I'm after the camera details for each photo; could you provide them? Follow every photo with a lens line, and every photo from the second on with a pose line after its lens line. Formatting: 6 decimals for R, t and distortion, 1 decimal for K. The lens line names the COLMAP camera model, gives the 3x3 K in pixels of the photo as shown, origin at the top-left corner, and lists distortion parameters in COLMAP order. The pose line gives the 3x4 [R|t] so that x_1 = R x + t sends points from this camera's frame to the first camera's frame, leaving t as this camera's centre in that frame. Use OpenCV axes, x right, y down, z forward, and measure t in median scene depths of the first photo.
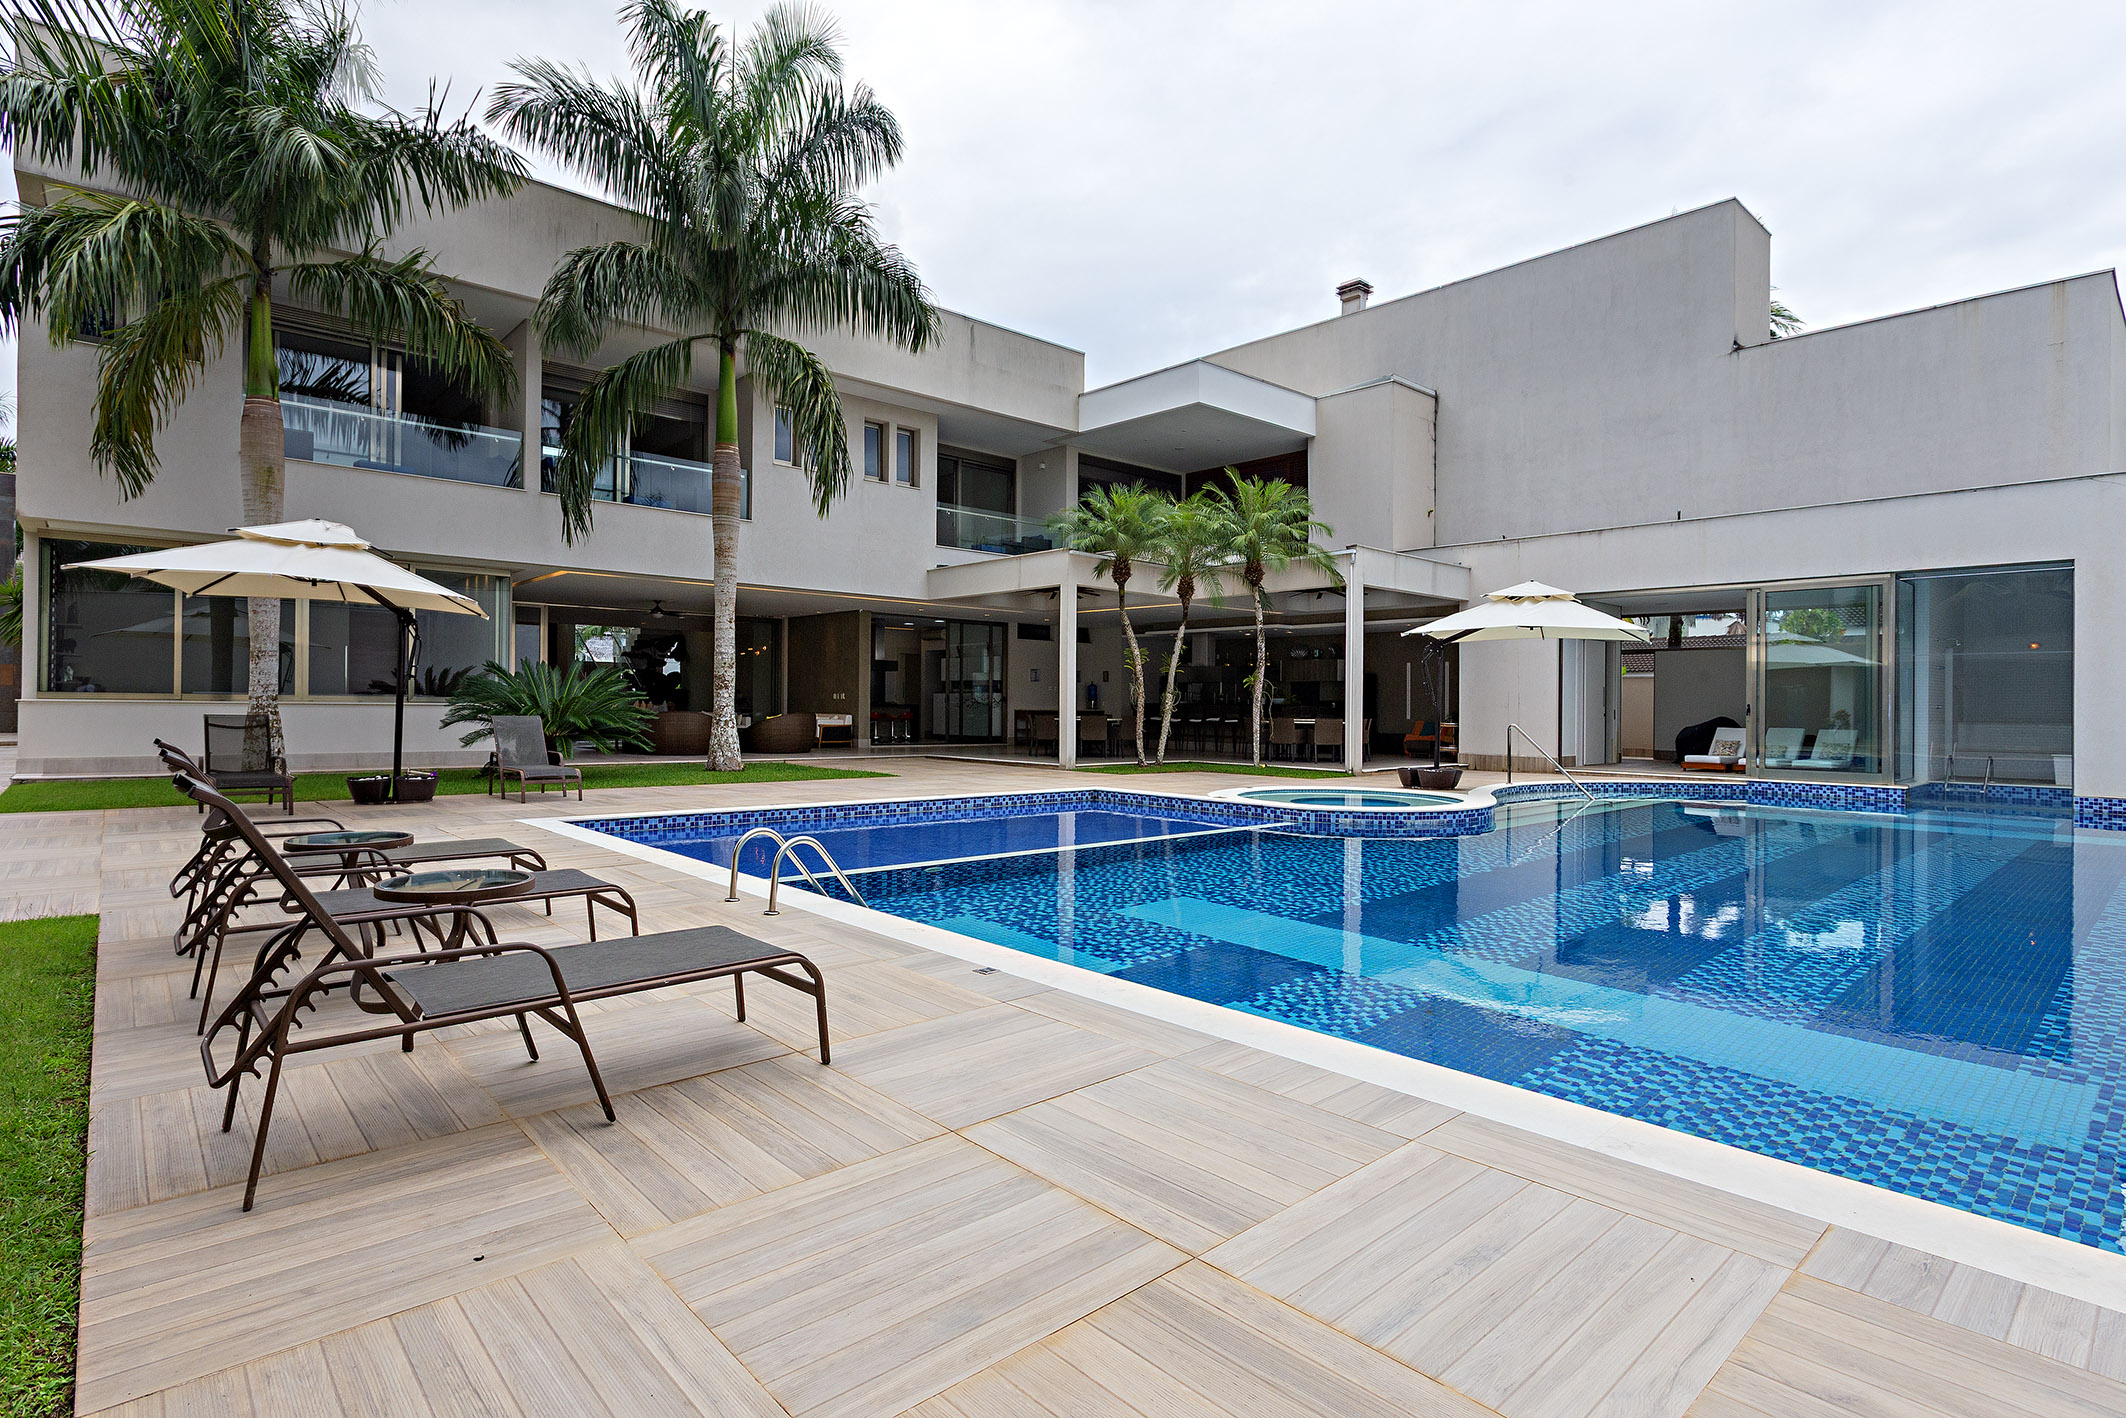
lens RADIAL K [[1118.6, 0, 1074.5], [0, 1118.6, 709.5], [0, 0, 1]] dist [0.015210, -0.000455]
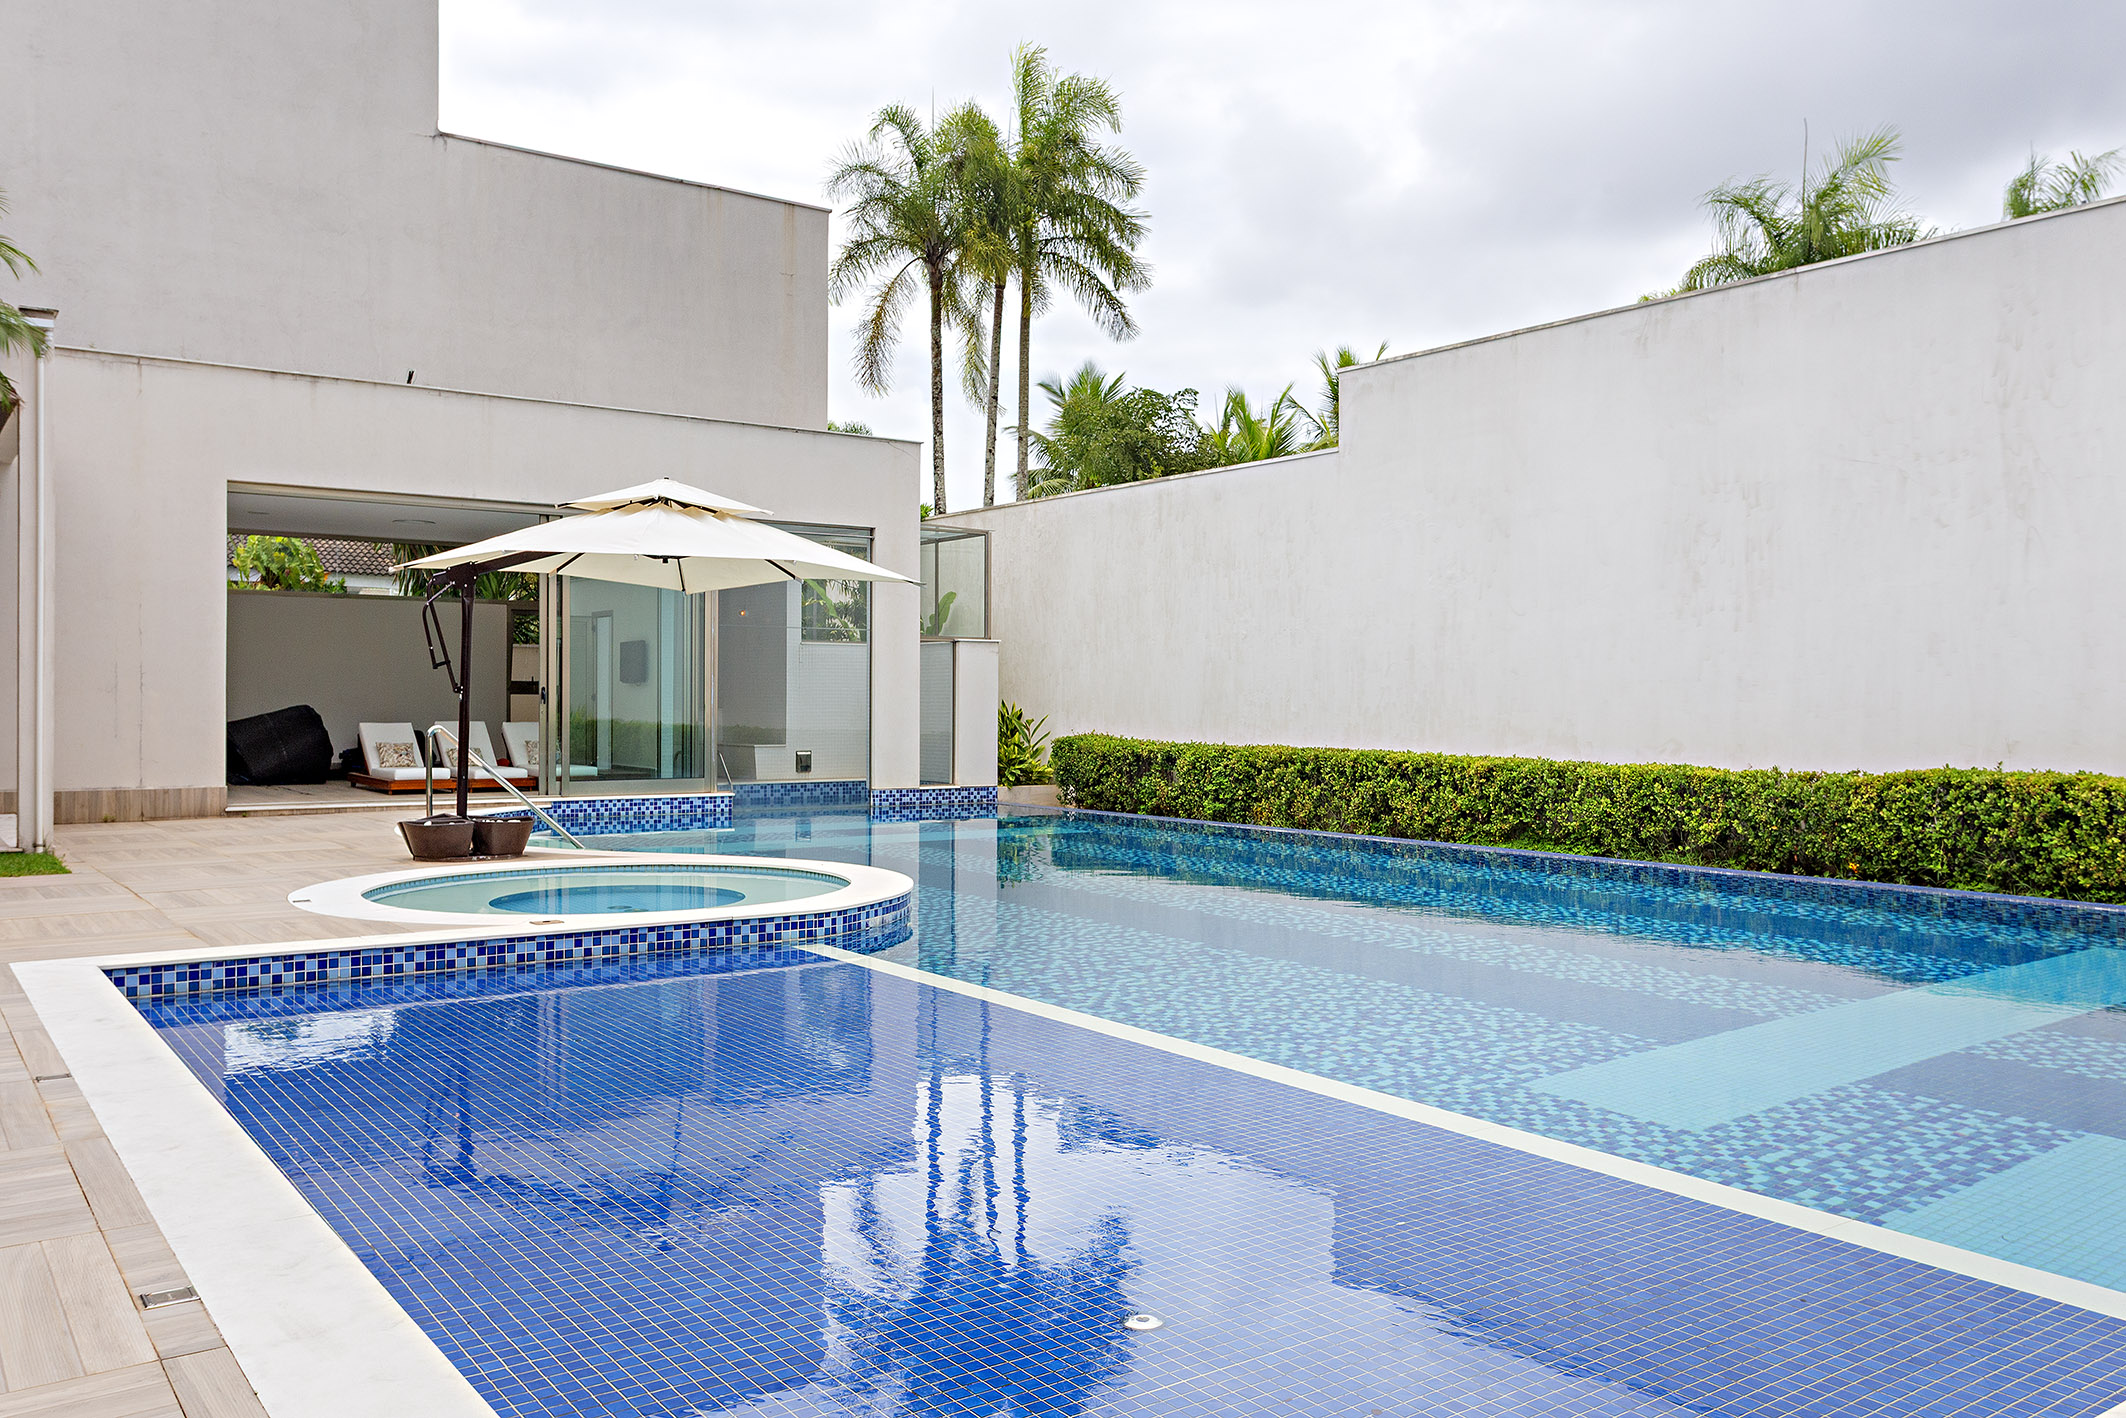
lens RADIAL K [[1698.8, 0, 1063.0], [0, 1698.8, 709.0], [0, 0, 1]] dist [0.037113, -0.000586]
pose [[0.119150, -0.018283, 0.992708, -0.324908], [-0.001543, 0.999826, 0.018599, -0.009776], [-0.992875, -0.003748, 0.119101, 0.498770]]
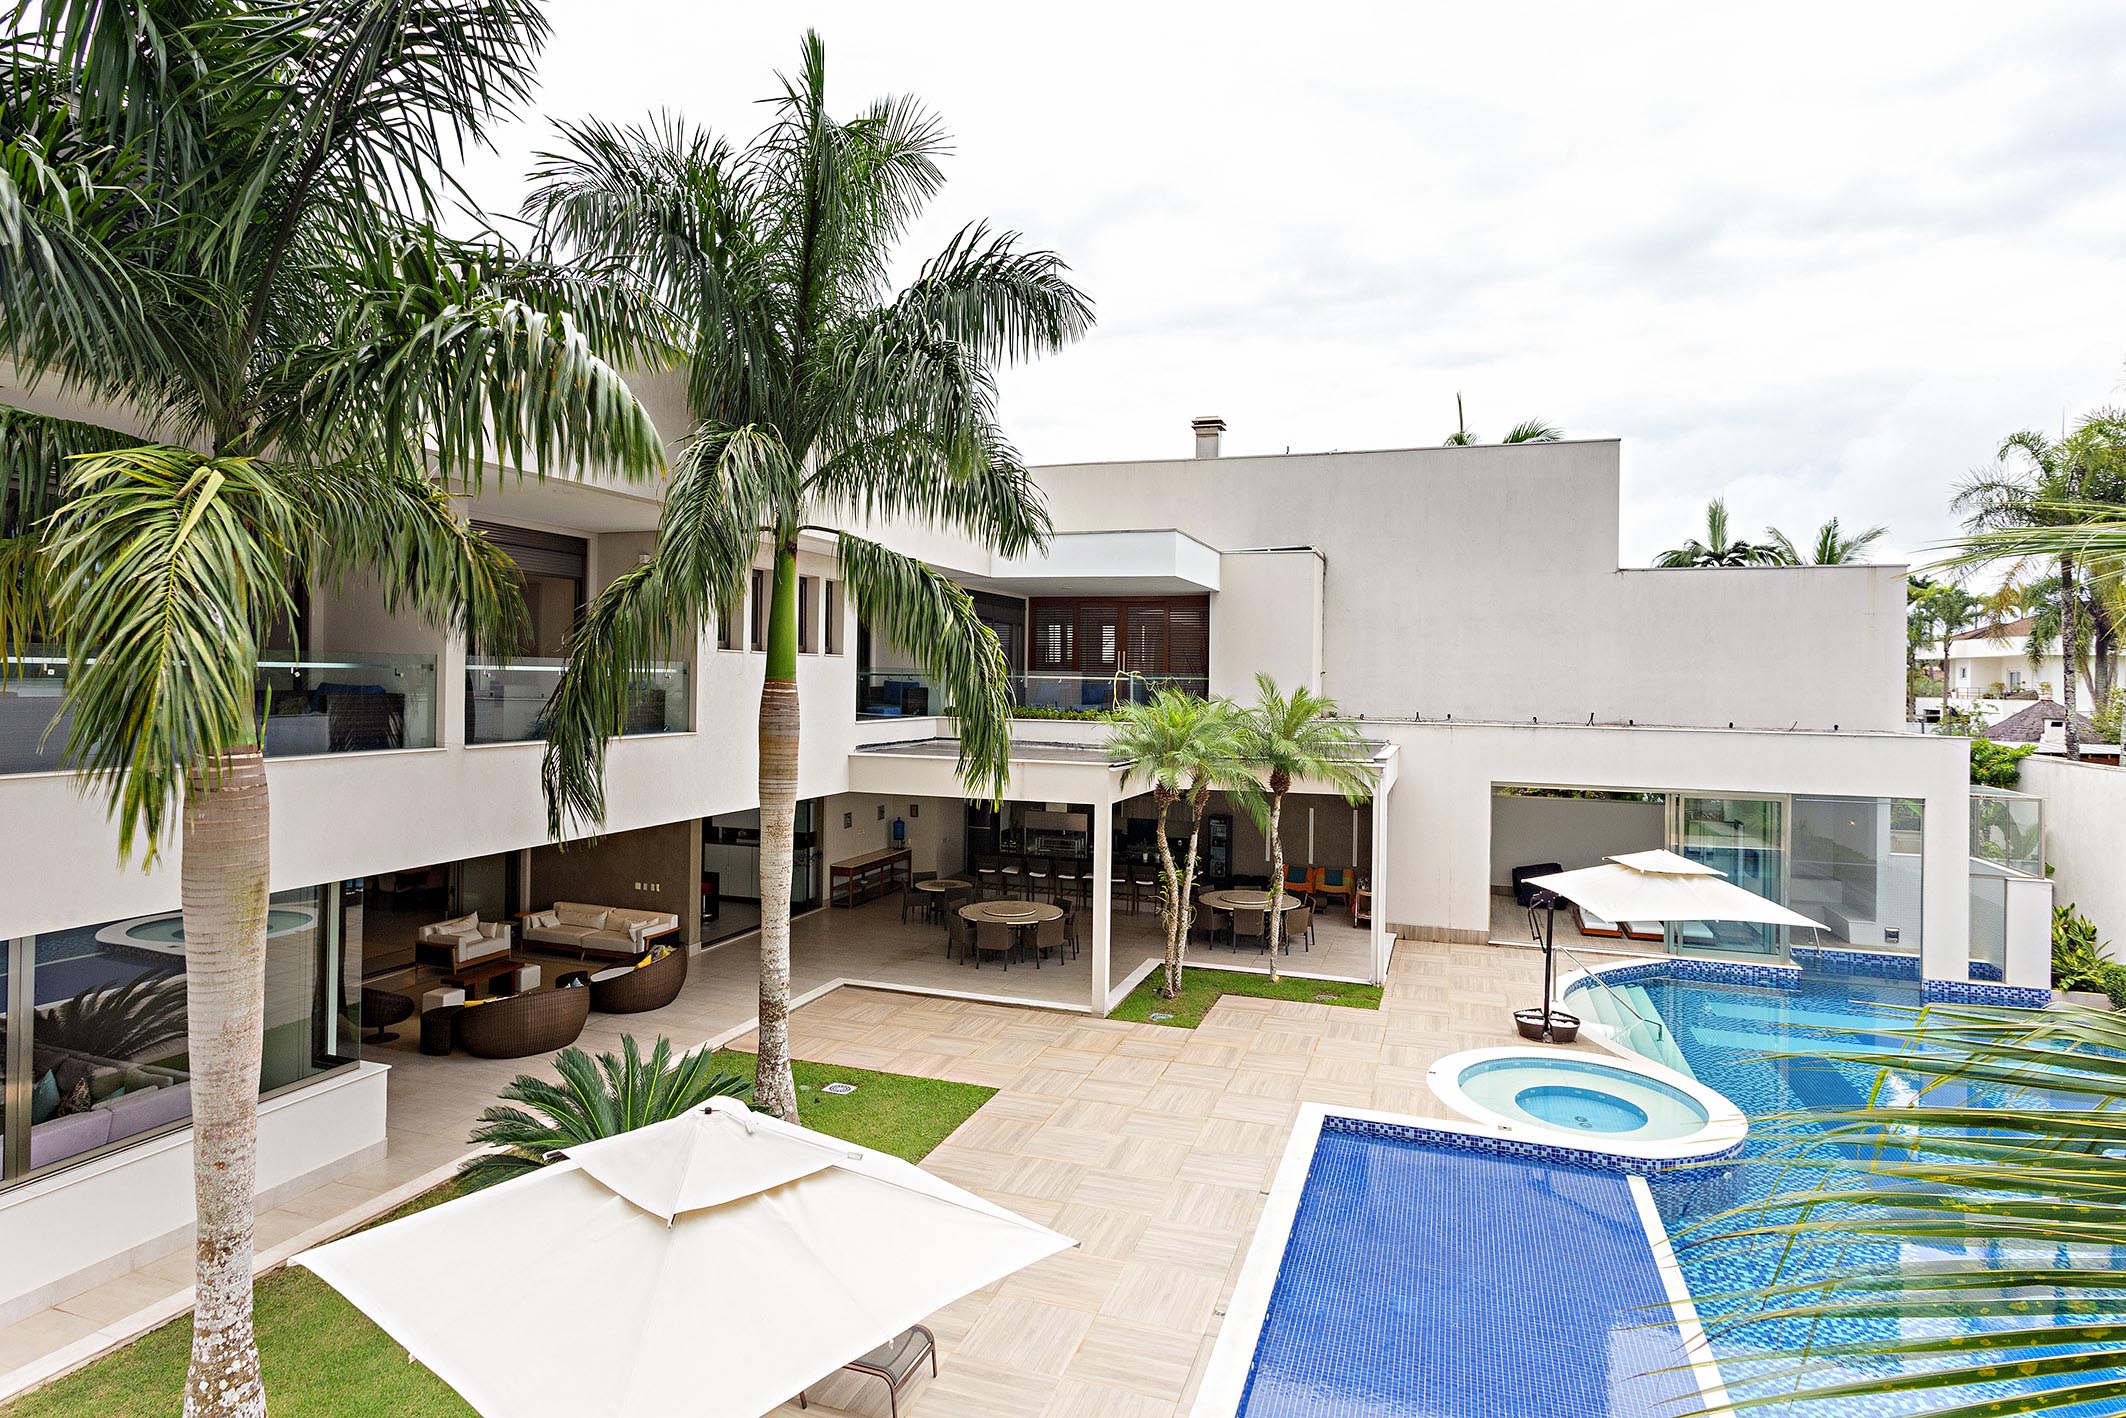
lens RADIAL K [[1118.6, 0, 1074.5], [0, 1118.6, 709.5], [0, 0, 1]] dist [0.015210, -0.000455]
pose [[0.876640, -0.026946, 0.480392, -0.422661], [0.011117, 0.999298, 0.035765, -0.208738], [-0.481018, -0.026013, 0.876324, 0.248598]]
